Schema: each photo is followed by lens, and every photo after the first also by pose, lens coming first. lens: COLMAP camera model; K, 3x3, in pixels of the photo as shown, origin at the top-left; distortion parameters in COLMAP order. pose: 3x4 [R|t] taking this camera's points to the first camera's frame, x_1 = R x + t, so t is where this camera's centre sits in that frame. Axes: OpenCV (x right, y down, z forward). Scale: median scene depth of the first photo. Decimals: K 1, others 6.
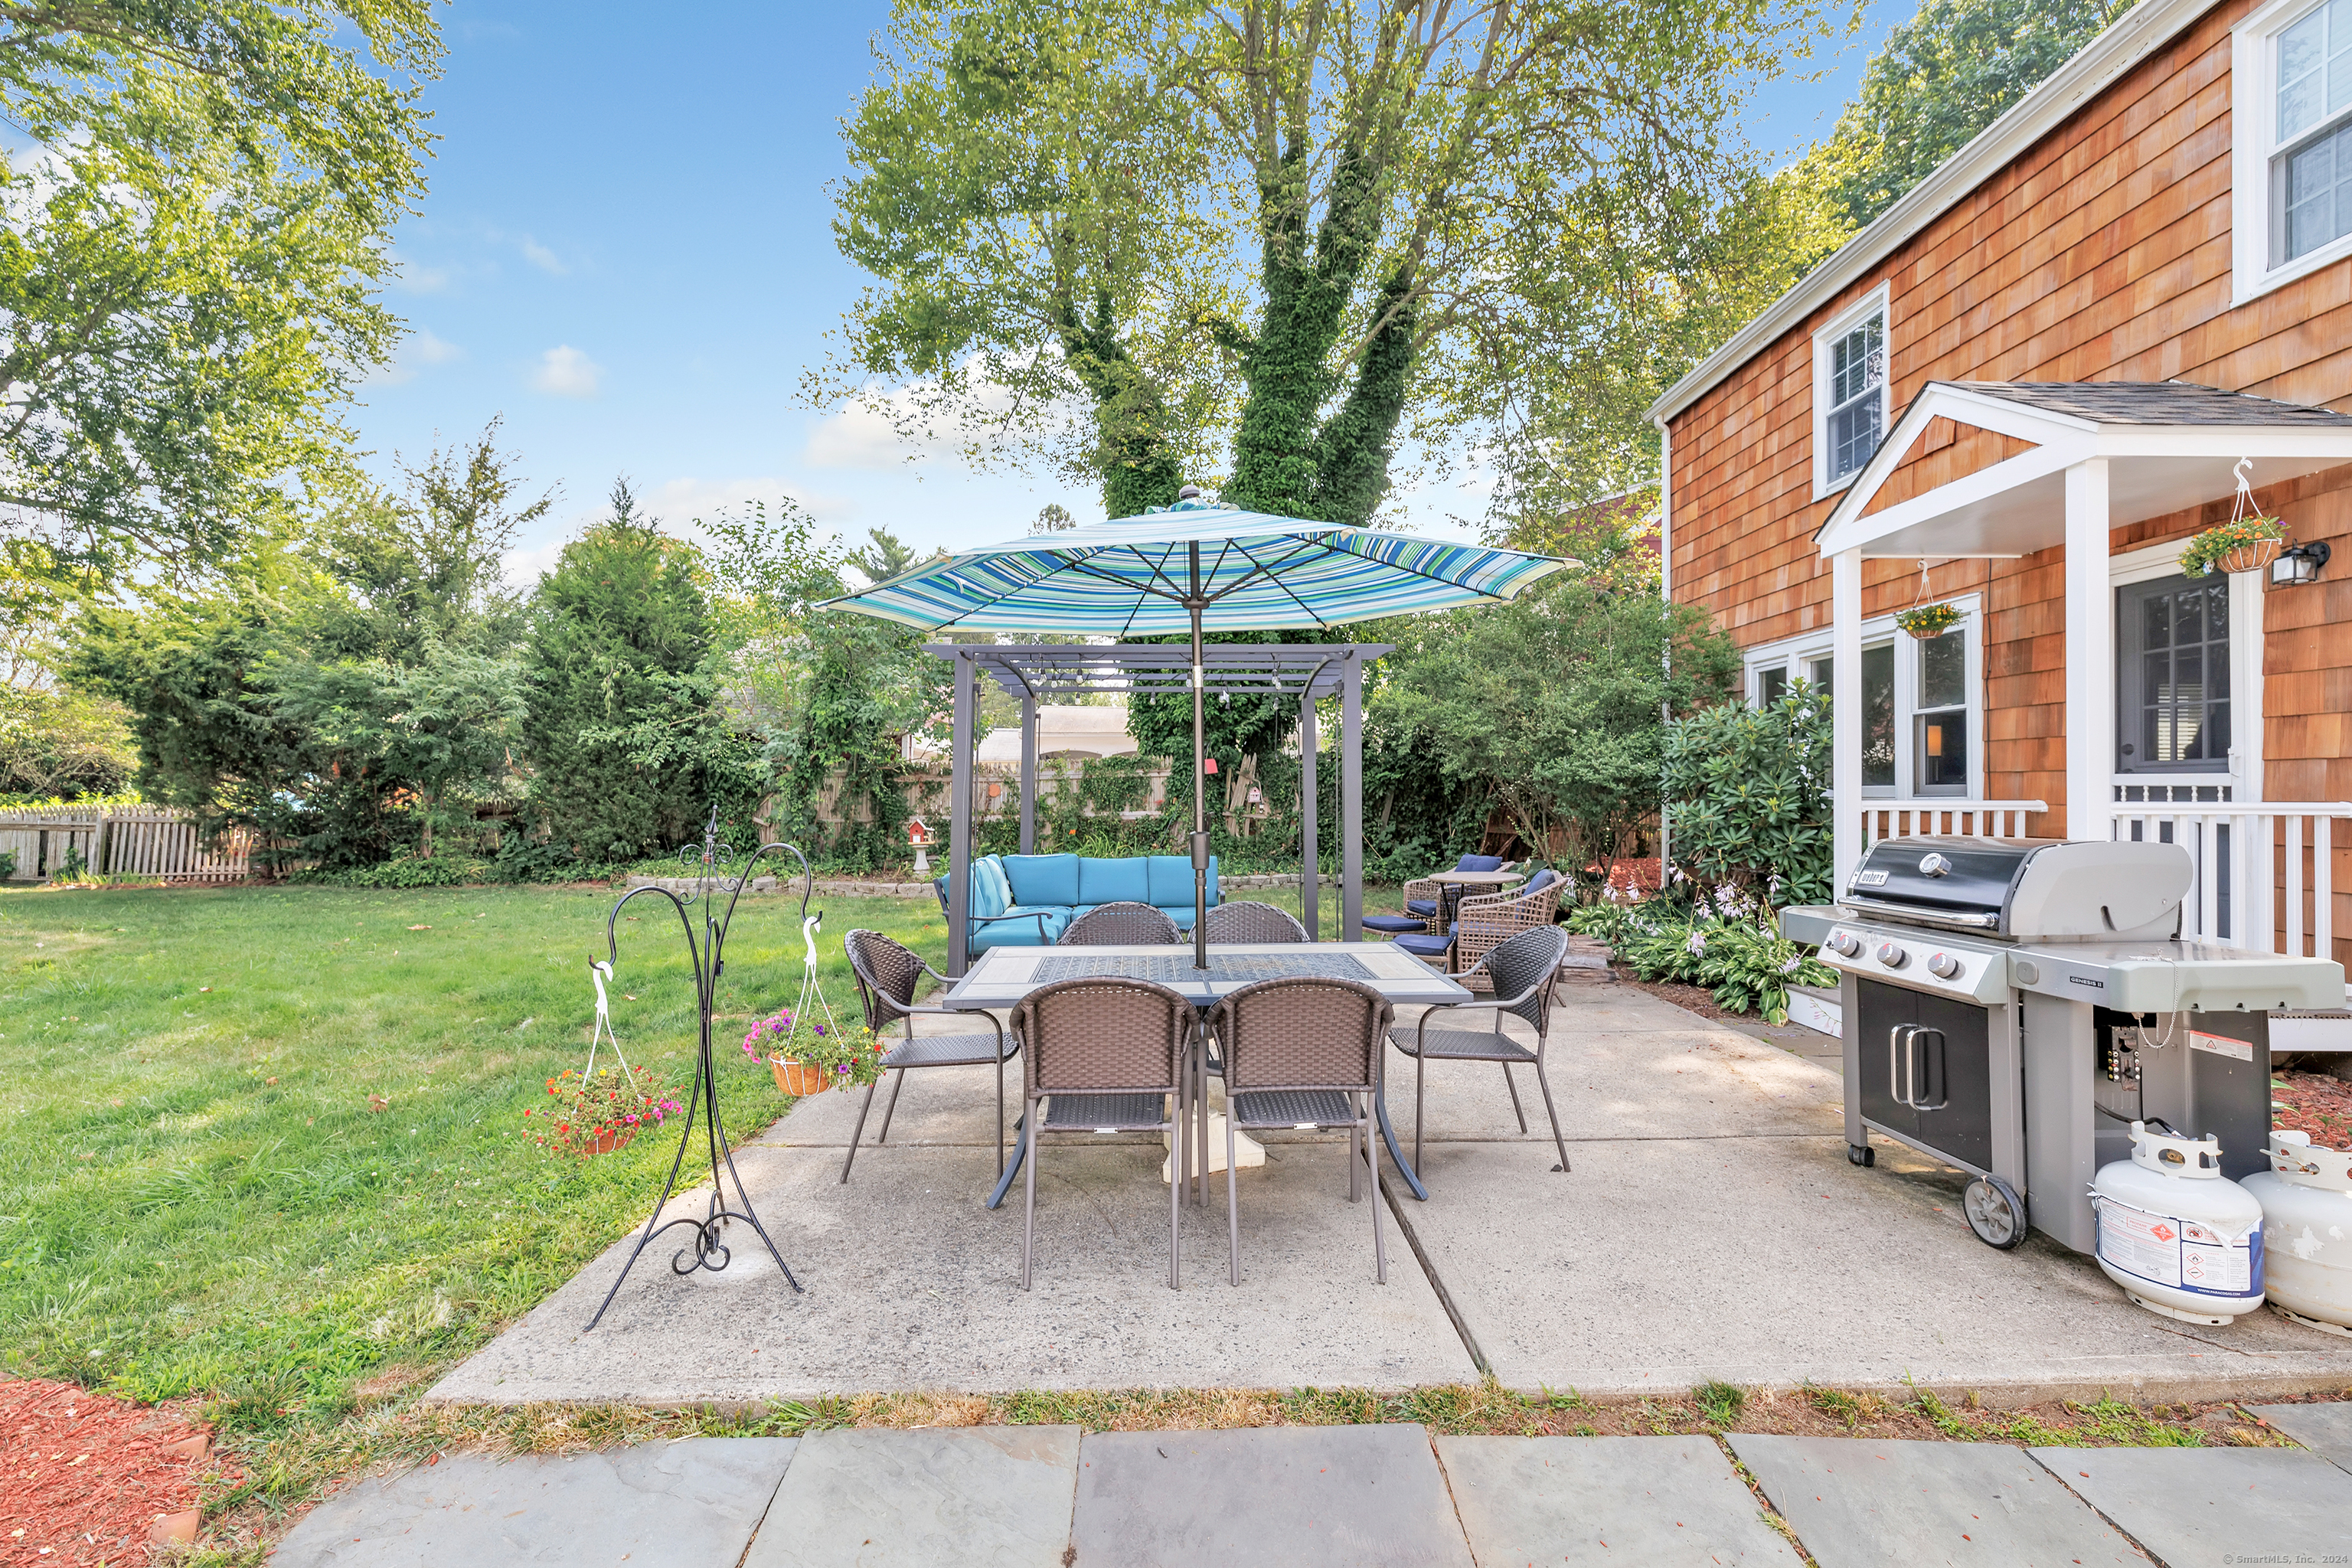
lens RADIAL K [[974.2, 0, 1145.0], [0, 974.2, 779.3], [0, 0, 1]] dist [-0.000329, -0.000055]
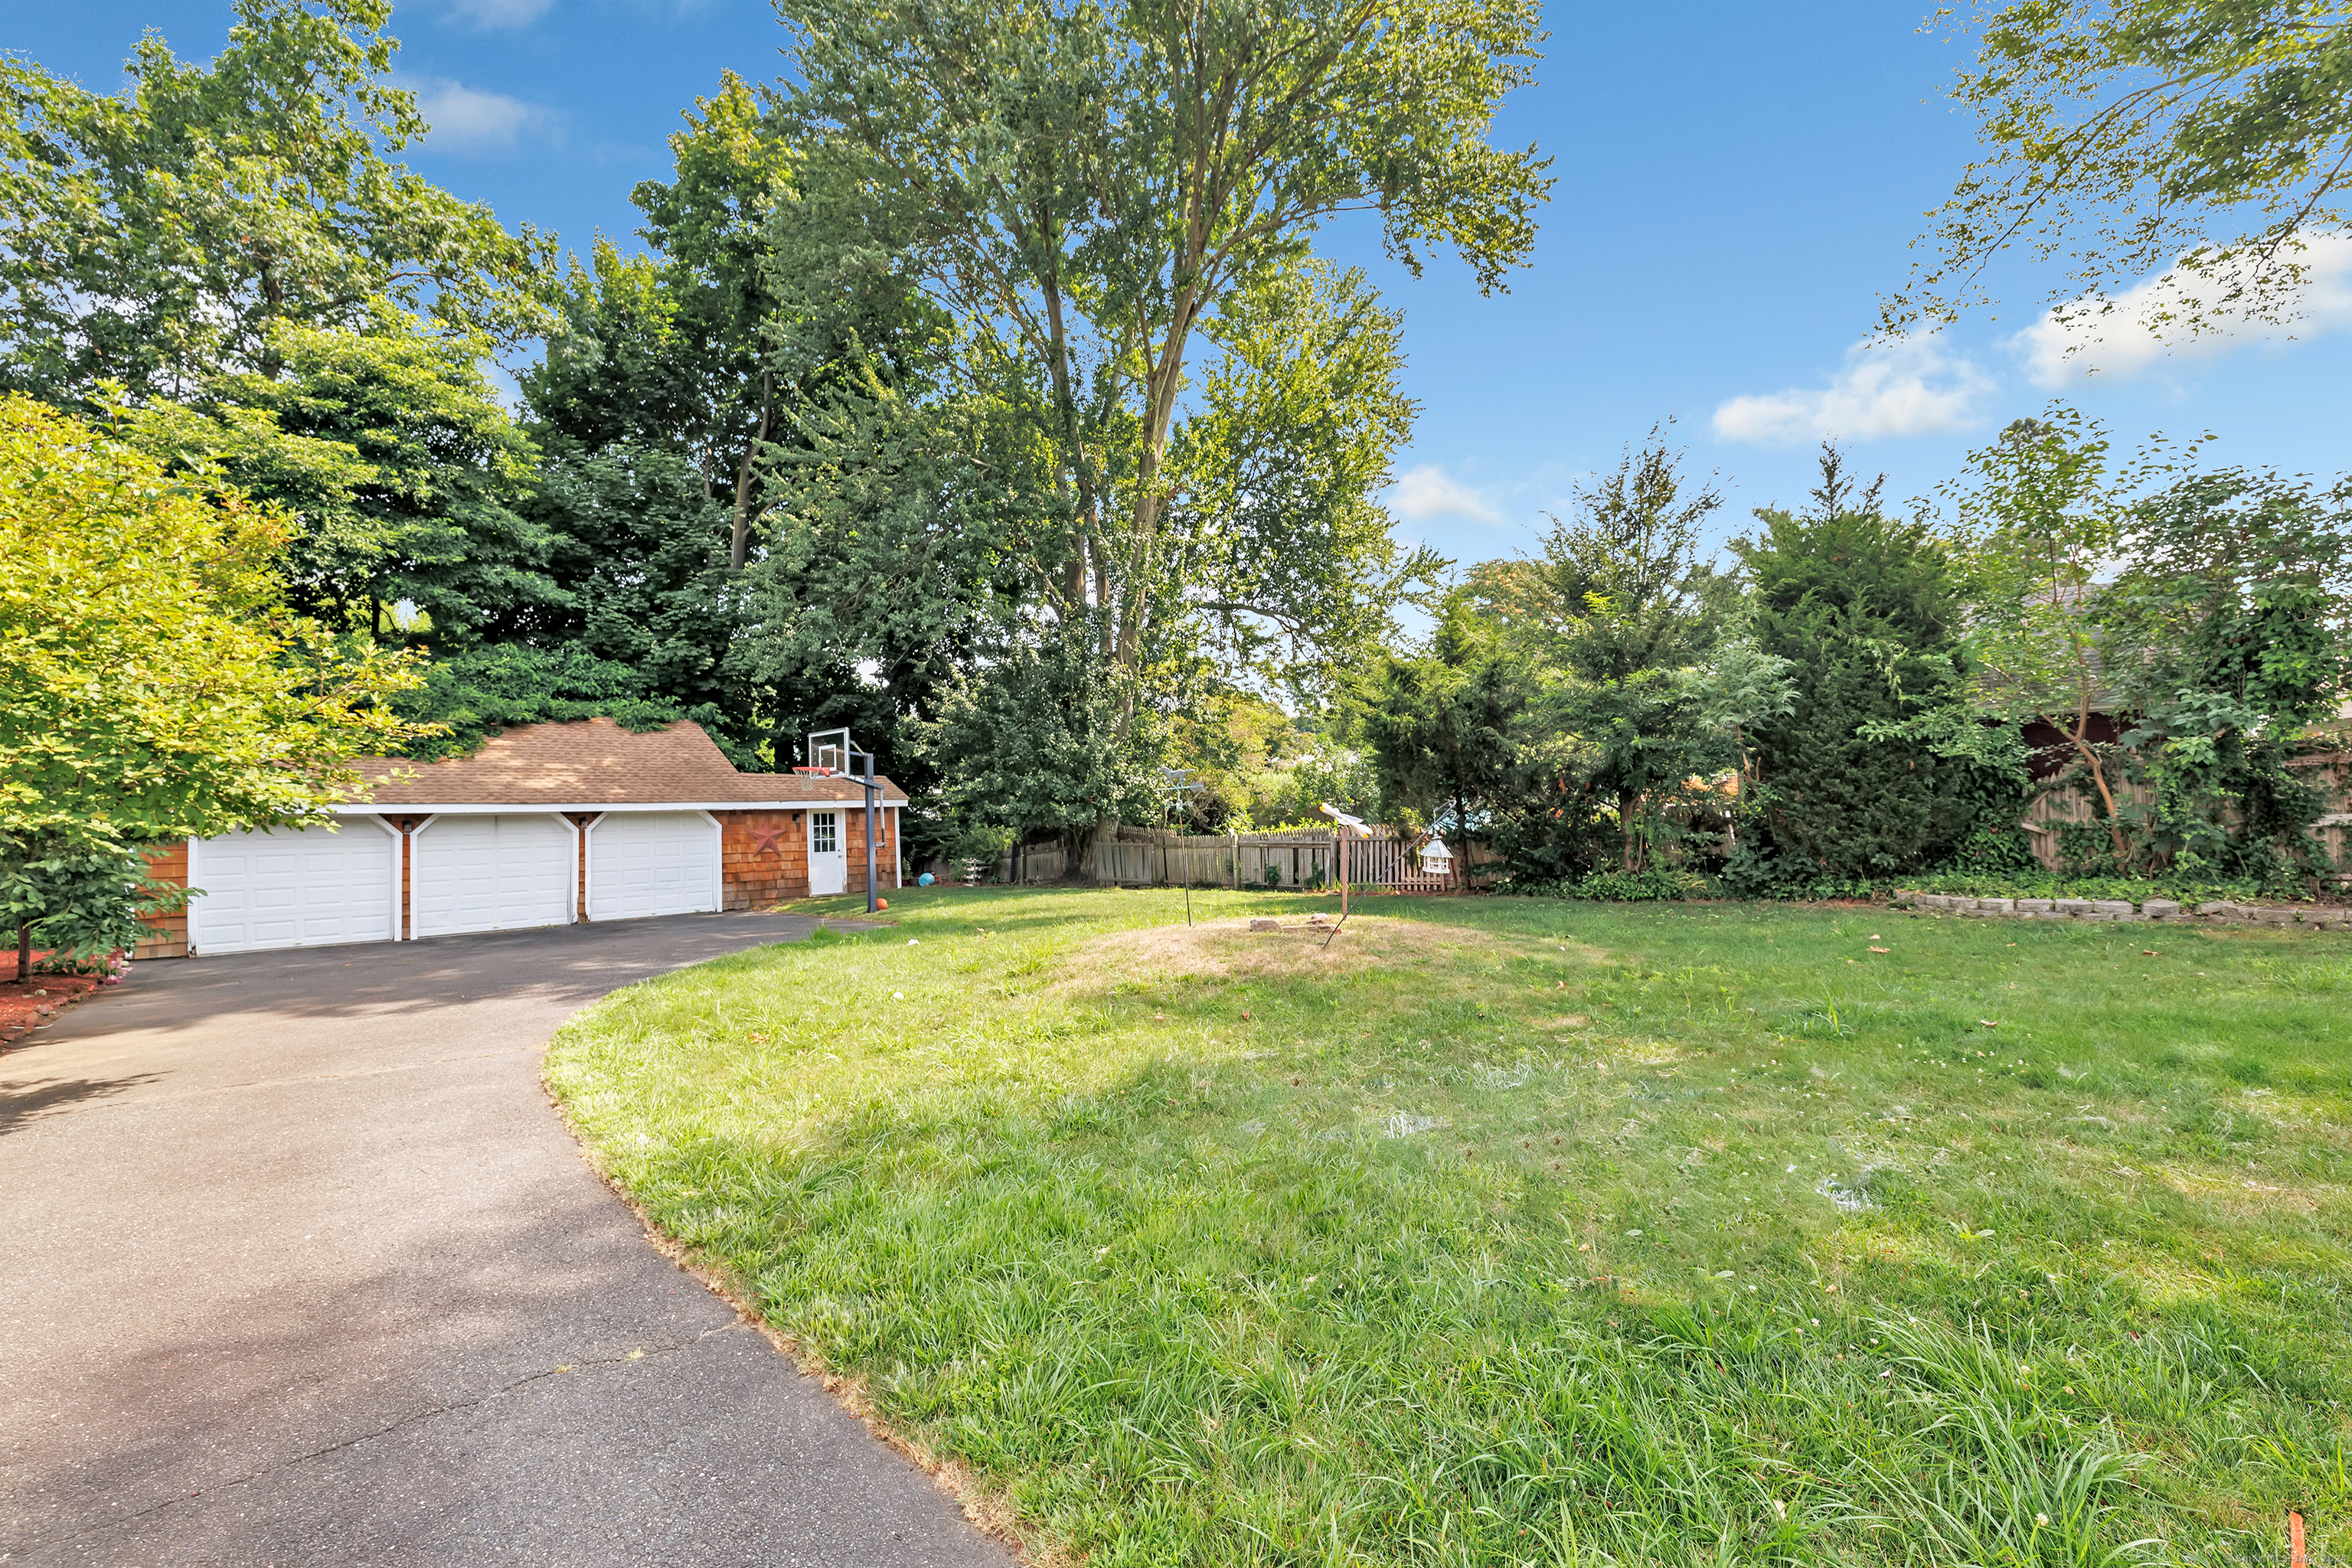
lens RADIAL K [[1020.9, 0, 1235.6], [0, 1020.9, 766.9], [0, 0, 1]] dist [0.000434, -0.000018]
pose [[0.728128, -0.061607, -0.682667, -0.301820], [0.041666, 0.998089, -0.045632, 0.004696], [0.684174, 0.004783, 0.729303, -0.034418]]
